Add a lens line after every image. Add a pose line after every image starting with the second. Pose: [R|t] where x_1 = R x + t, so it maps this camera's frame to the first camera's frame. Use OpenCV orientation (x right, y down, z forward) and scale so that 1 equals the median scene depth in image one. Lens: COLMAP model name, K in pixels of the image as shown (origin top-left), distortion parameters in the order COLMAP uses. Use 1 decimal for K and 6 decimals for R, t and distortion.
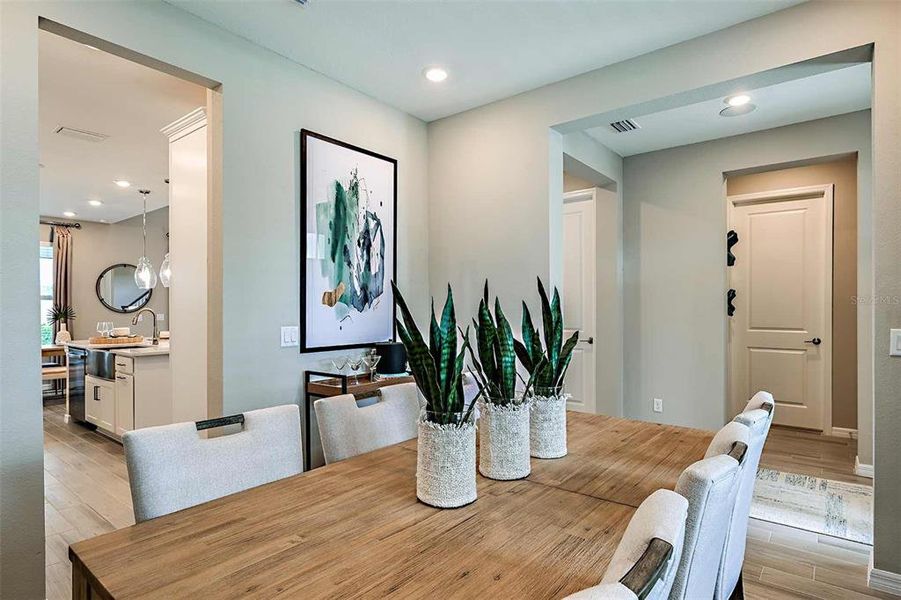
lens RADIAL K [[482.0, 0, 449.6], [0, 482.0, 303.0], [0, 0, 1]] dist [-0.002175, -0.000479]
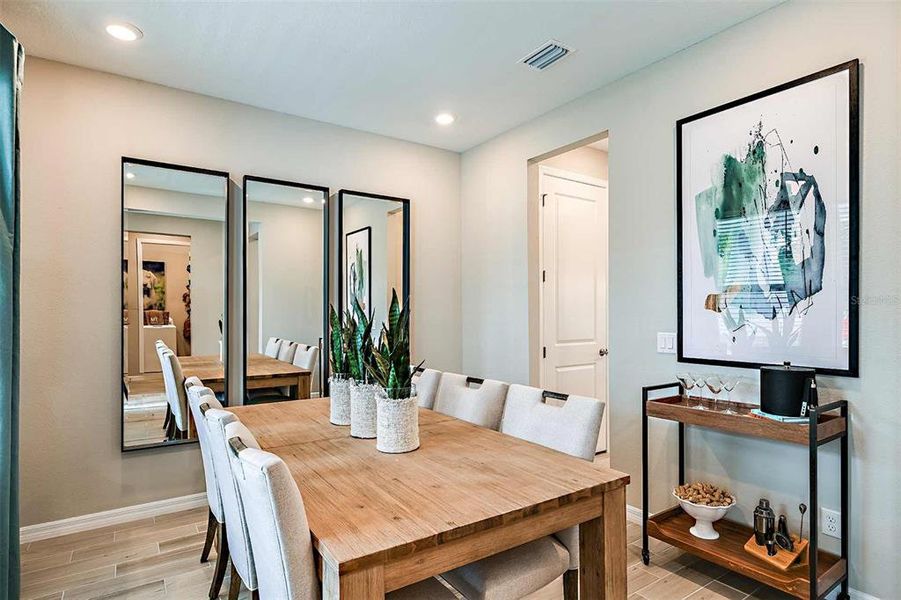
lens RADIAL K [[482.0, 0, 450.3], [0, 482.0, 306.6], [0, 0, 1]] dist [-0.002175, -0.000479]
pose [[-0.295312, -0.005750, -0.955384, 0.679568], [0.014049, 0.999848, -0.010361, 0.000377], [0.955298, -0.016482, -0.295186, 0.811414]]
